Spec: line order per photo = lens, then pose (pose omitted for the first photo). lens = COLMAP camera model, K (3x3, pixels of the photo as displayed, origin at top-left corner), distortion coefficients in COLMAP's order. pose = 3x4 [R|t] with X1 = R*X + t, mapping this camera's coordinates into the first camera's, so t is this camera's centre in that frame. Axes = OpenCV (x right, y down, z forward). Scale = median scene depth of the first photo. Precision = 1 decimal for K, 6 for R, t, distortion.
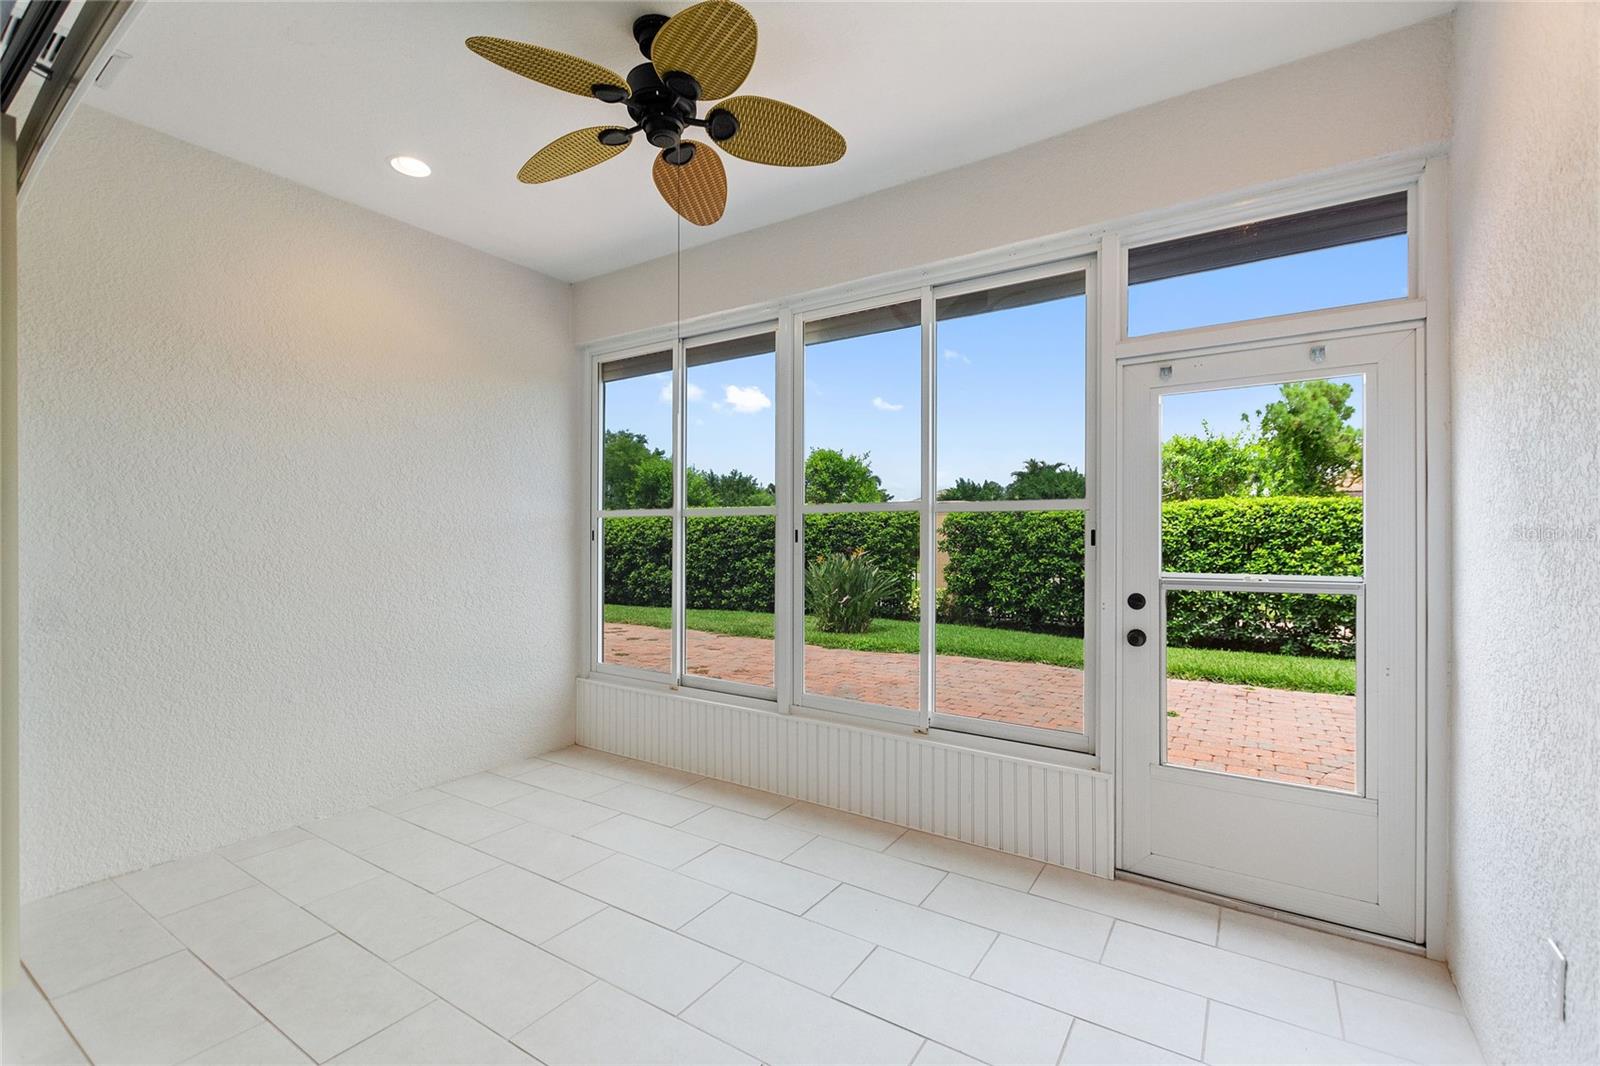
lens RADIAL K [[701.0, 0, 810.5], [0, 701.0, 539.1], [0, 0, 1]] dist [0.002208, -0.000037]
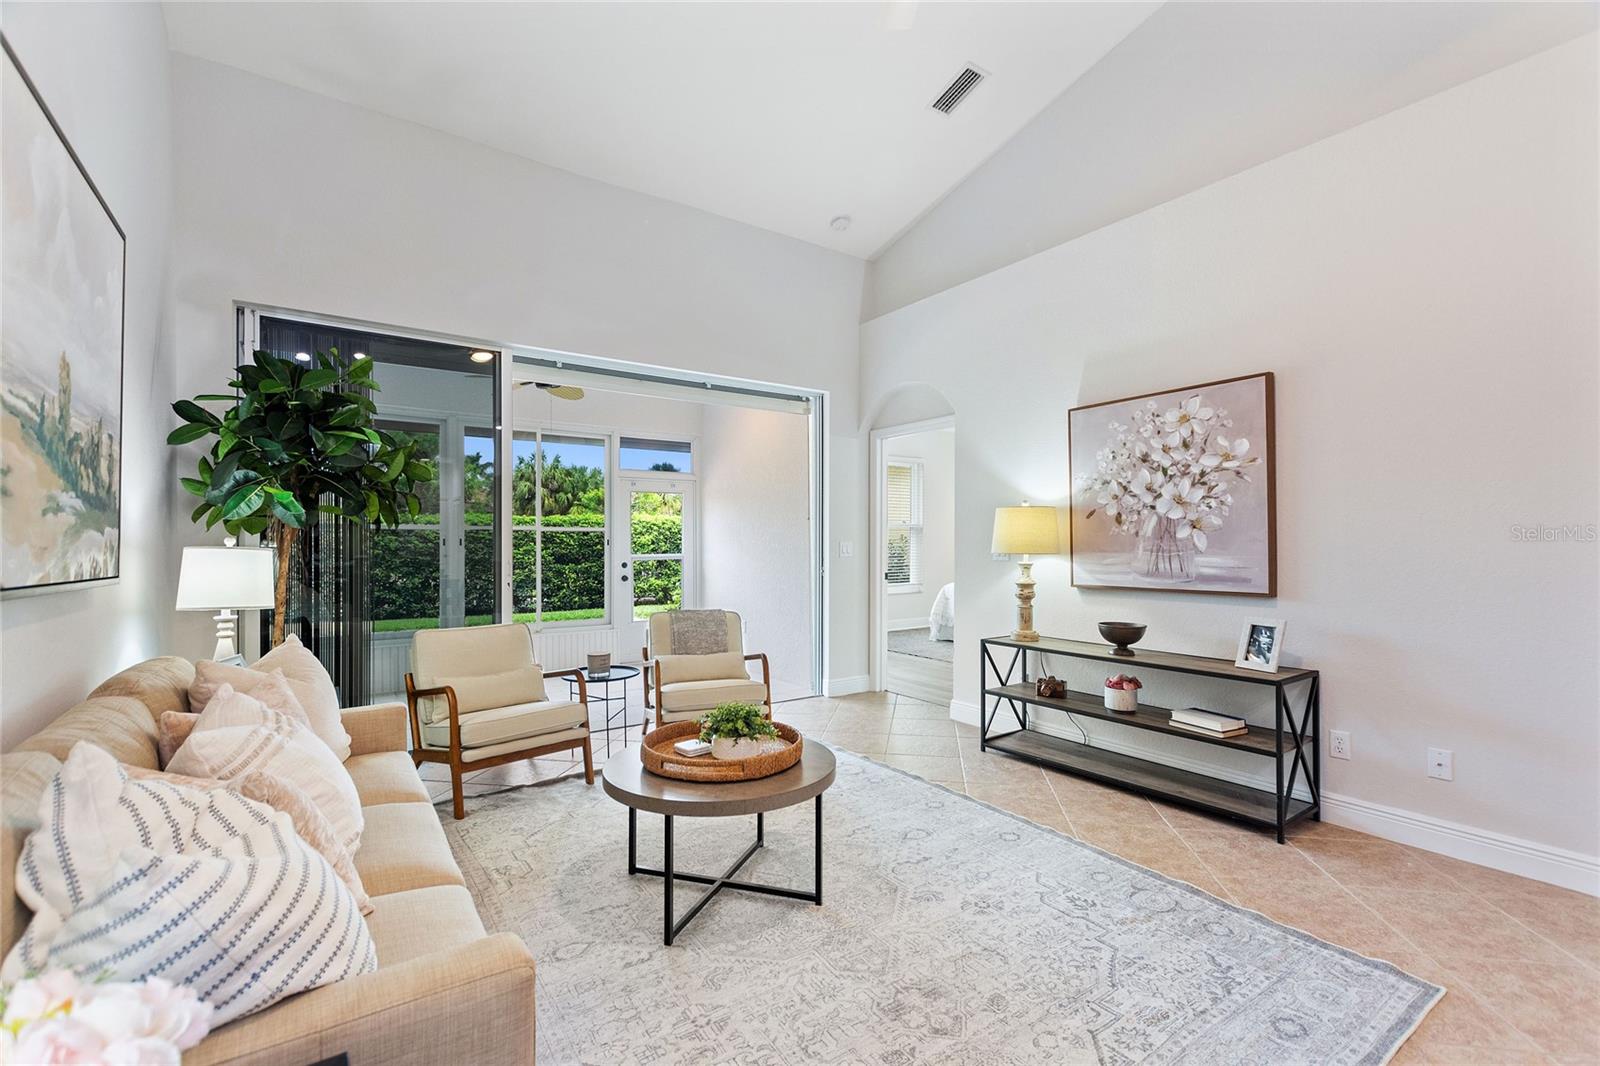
lens RADIAL K [[683.3, 0, 801.5], [0, 683.3, 543.3], [0, 0, 1]] dist [0.001940, -0.000602]
pose [[0.383391, -0.006599, 0.923563, -0.494631], [0.001957, 0.999978, 0.006332, -0.003956], [-0.923584, -0.000621, 0.383395, -0.191228]]
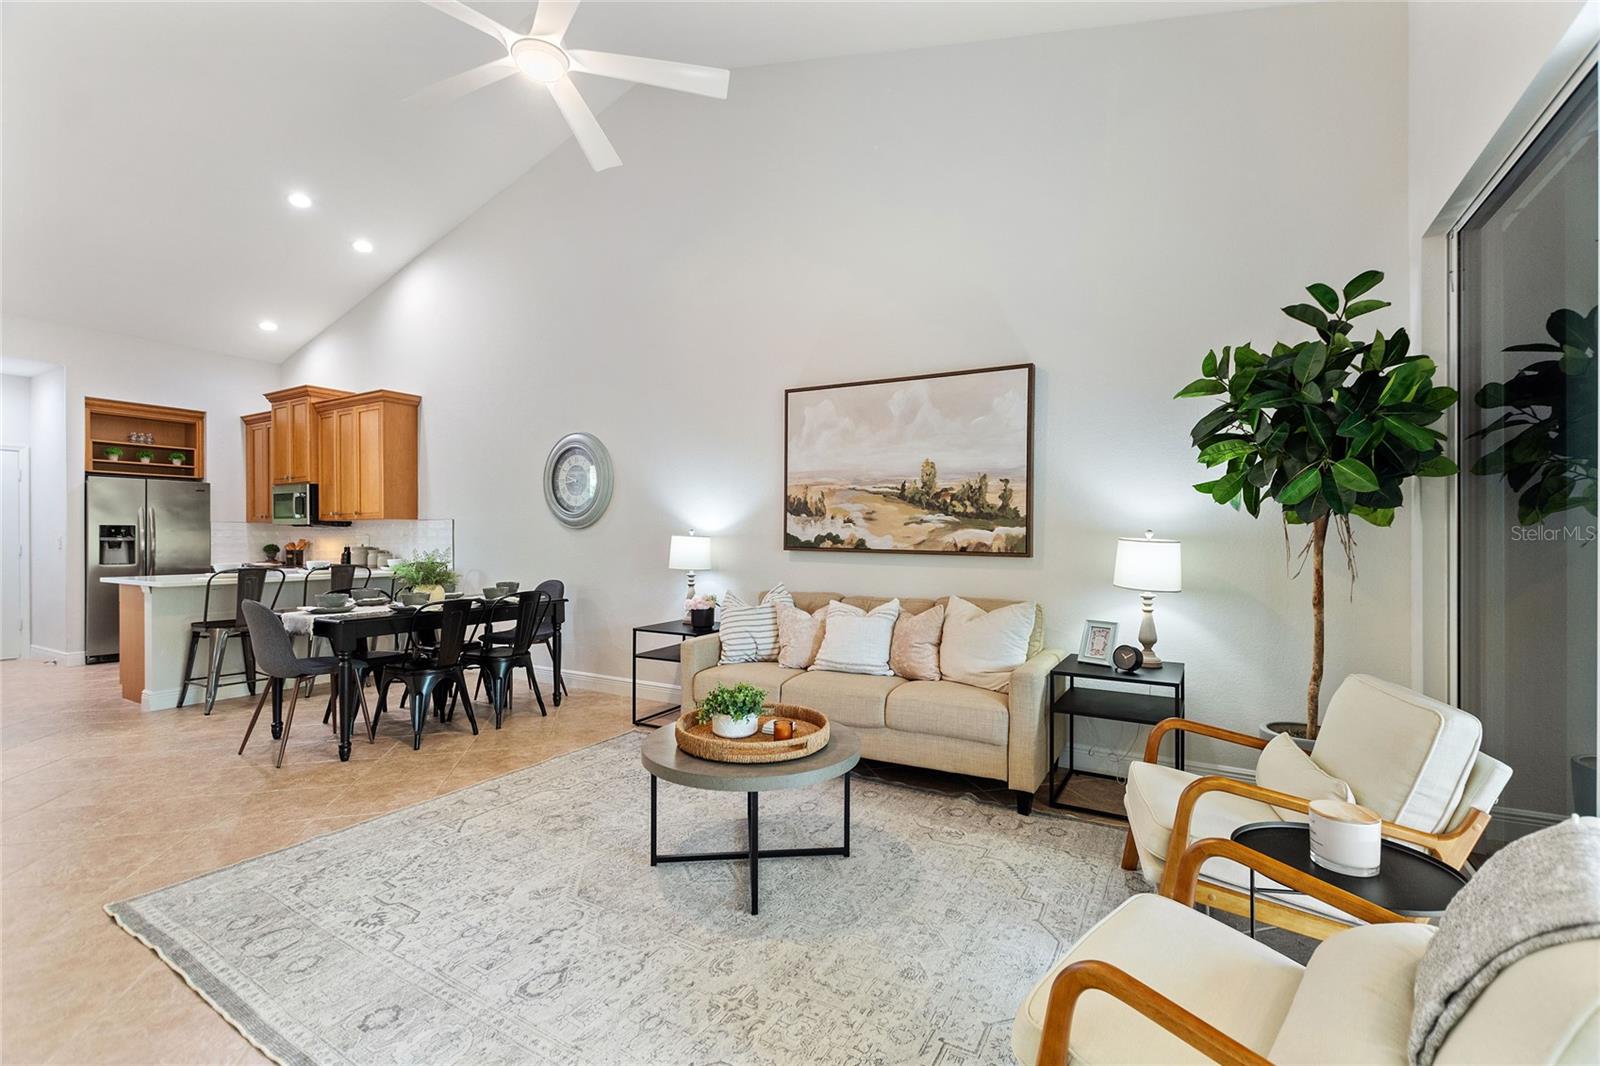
lens RADIAL K [[690.5, 0, 804.5], [0, 690.5, 531.2], [0, 0, 1]] dist [-0.001317, -0.000381]
pose [[0.041635, -0.012198, -0.999058, -0.021304], [-0.000126, 0.999925, -0.012214, -0.000747], [0.999133, 0.000634, 0.041630, -0.063173]]
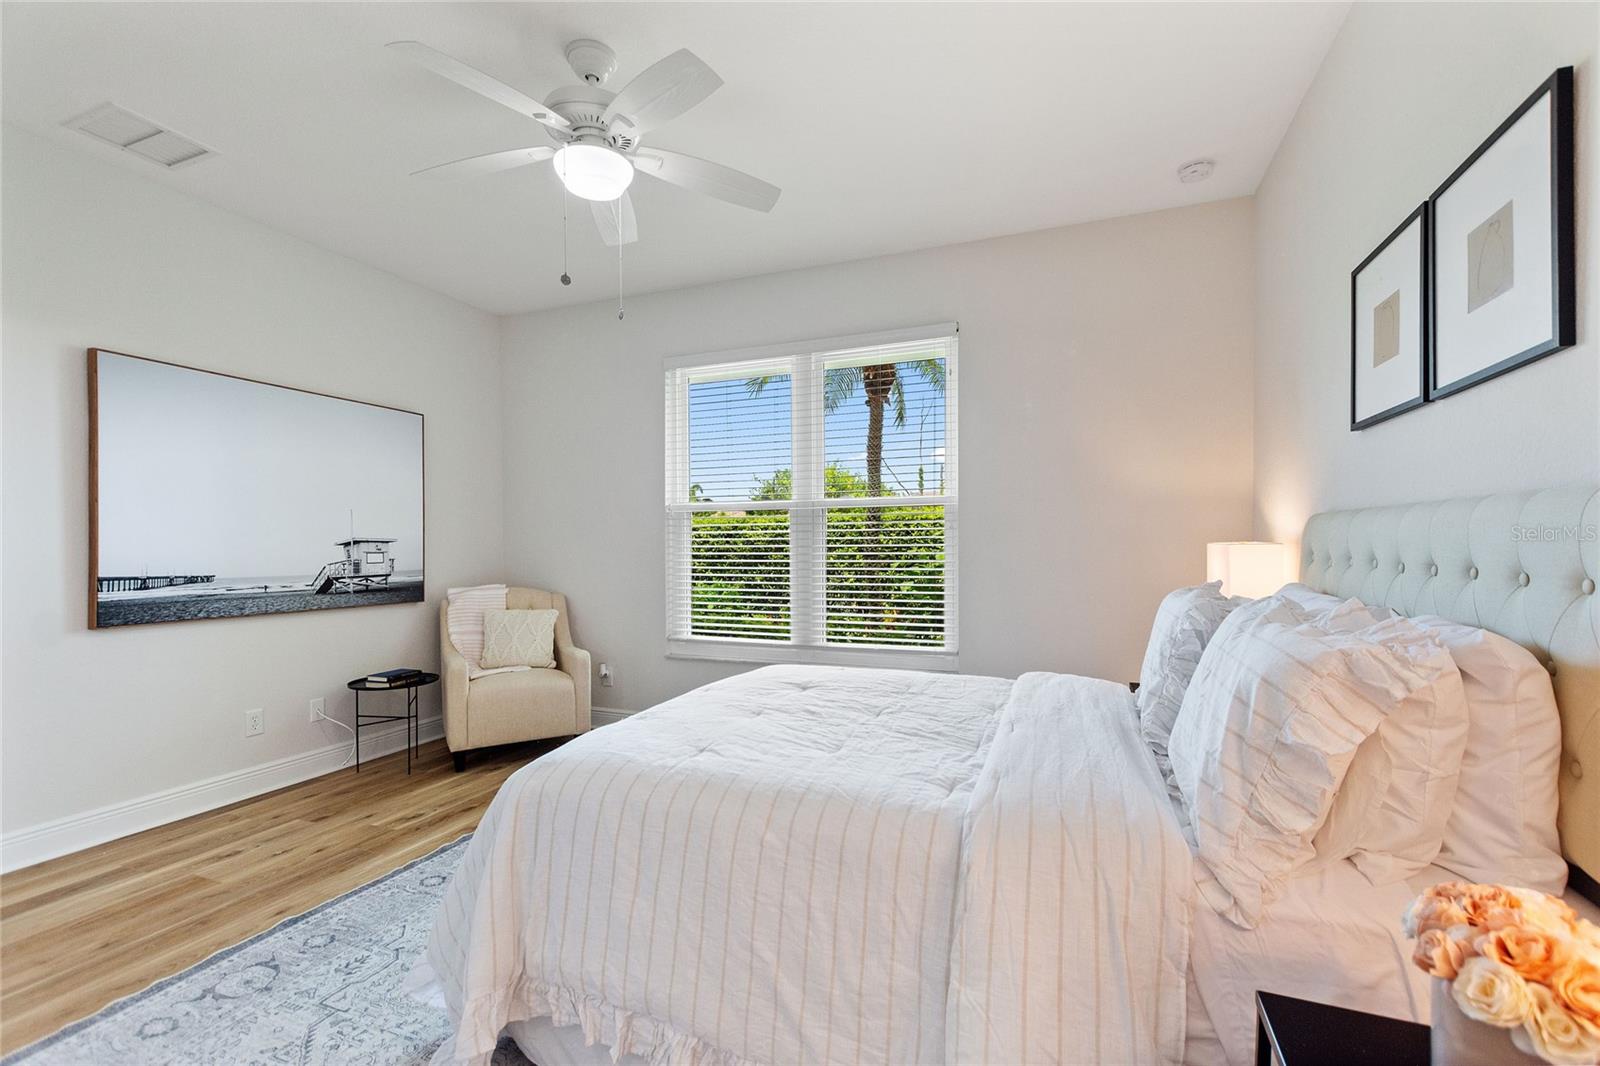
lens RADIAL K [[694.5, 0, 800.9], [0, 694.5, 545.7], [0, 0, 1]] dist [-0.009413, -0.000409]
pose [[-0.978644, 0.002334, -0.205549, -0.257340], [0.003150, 0.999988, -0.003640, -0.000938], [0.205538, -0.004210, -0.978640, 0.148116]]
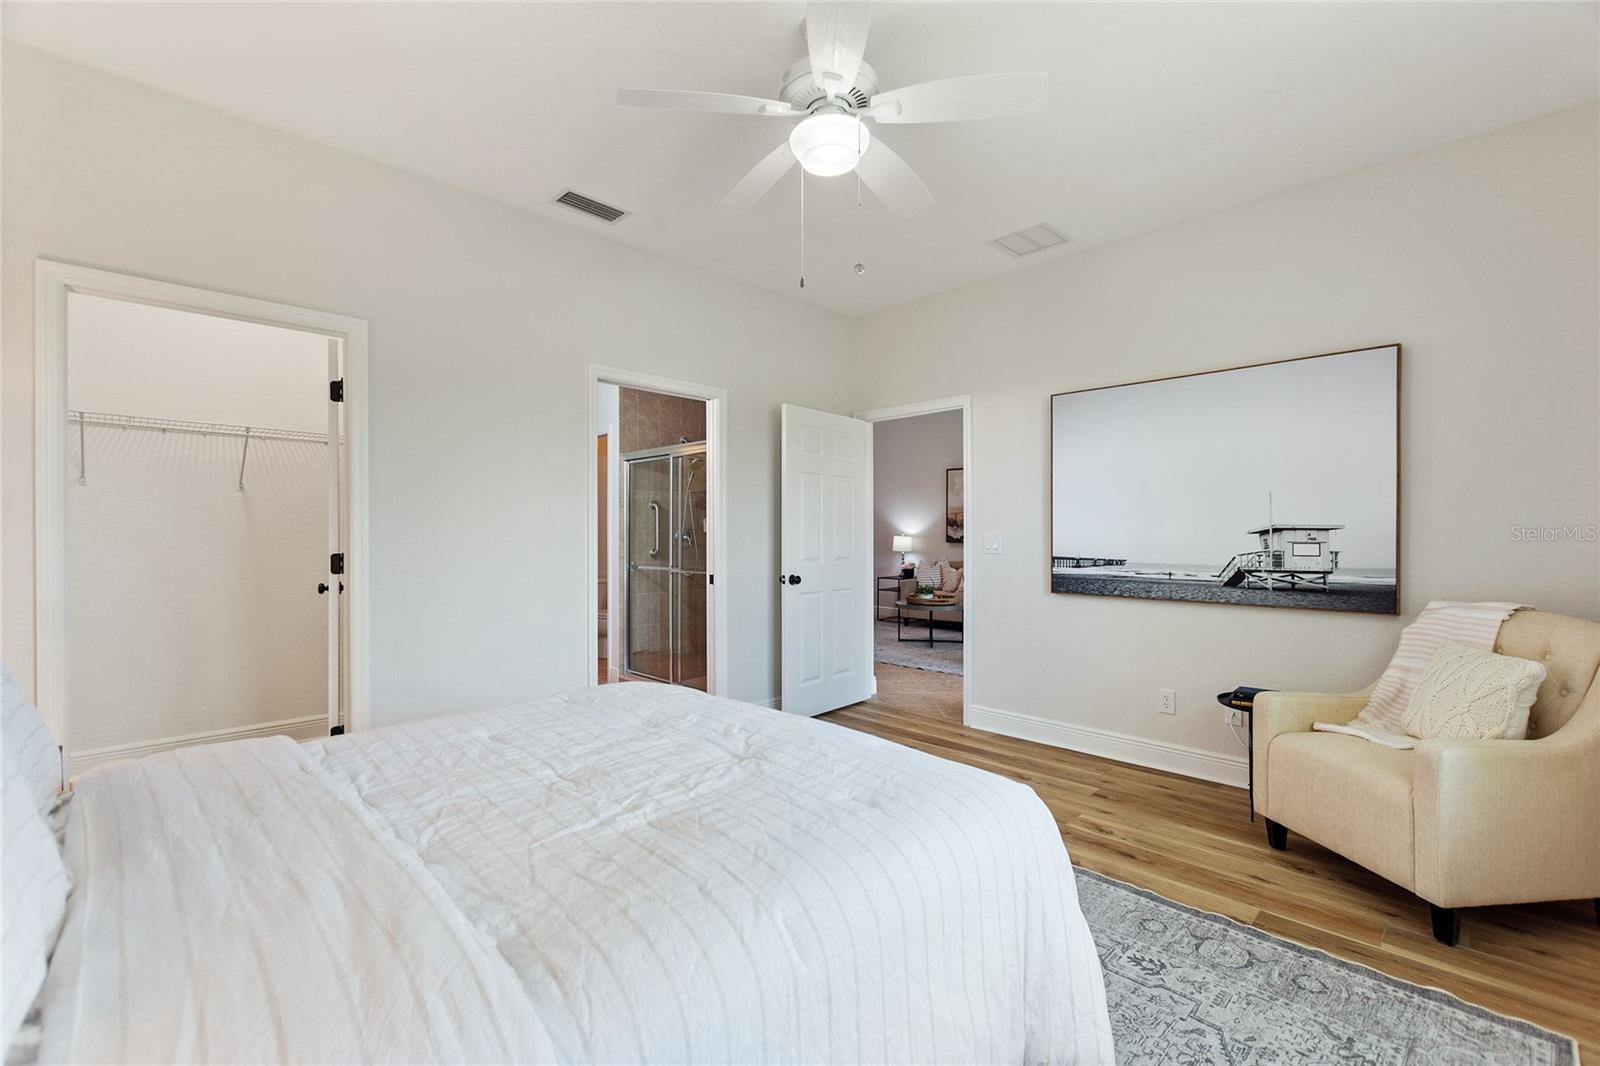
lens RADIAL K [[701.0, 0, 810.5], [0, 701.0, 539.1], [0, 0, 1]] dist [0.002208, -0.000037]
pose [[0.205133, -0.010368, 0.978679, -0.459751], [-0.001271, 0.999940, 0.010860, -0.004097], [-0.978733, -0.003471, 0.205107, -0.135767]]
